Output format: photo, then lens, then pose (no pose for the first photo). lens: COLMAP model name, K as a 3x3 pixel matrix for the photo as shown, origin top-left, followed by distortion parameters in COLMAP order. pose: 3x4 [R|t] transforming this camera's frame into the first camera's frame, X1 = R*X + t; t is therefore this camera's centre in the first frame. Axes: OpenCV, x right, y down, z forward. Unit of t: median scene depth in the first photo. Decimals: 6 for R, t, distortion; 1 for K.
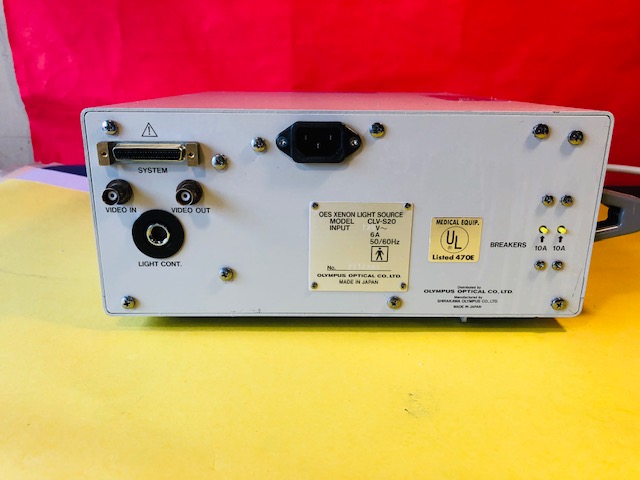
lens RADIAL K [[518.6, 0, 317.8], [0, 518.6, 236.6], [0, 0, 1]] dist [0.005414, 0.004092]
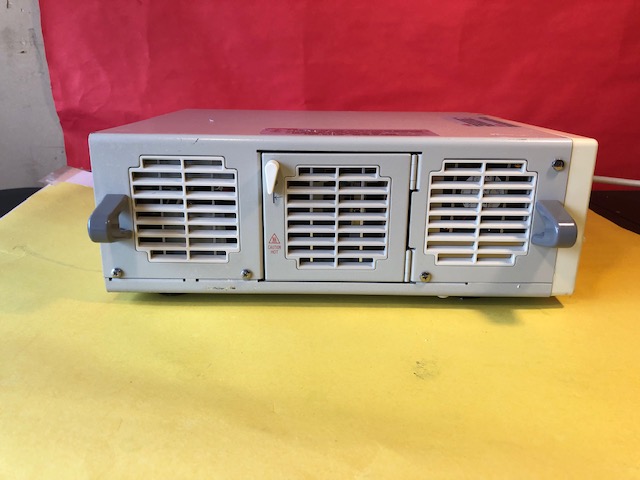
lens RADIAL K [[527.1, 0, 321.0], [0, 527.1, 237.6], [0, 0, 1]] dist [0.007211, -0.002354]
pose [[0.999953, -0.000699, 0.009683, -0.069124], [0.000705, 1.000000, -0.000685, -0.004668], [-0.009682, 0.000692, 0.999953, -0.285429]]
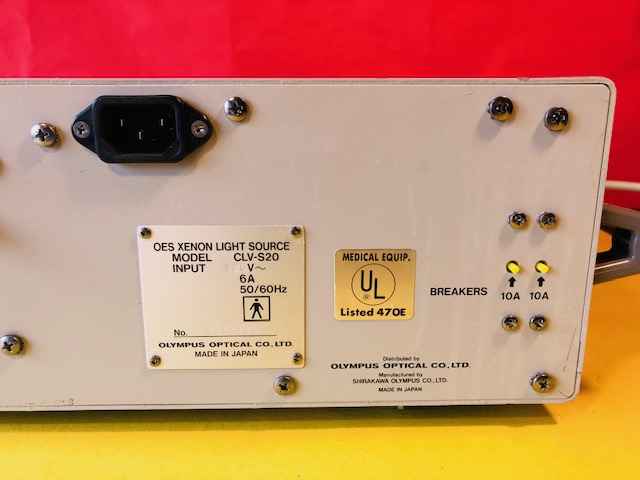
lens RADIAL K [[533.0, 0, 320.0], [0, 533.0, 240.0], [0, 0, 1]] dist [0.006338, -0.002949]
pose [[0.999795, -0.012305, 0.016059, 0.186187], [0.013237, 0.998155, -0.059261, -0.010497], [-0.015300, 0.059461, 0.998113, 0.347277]]
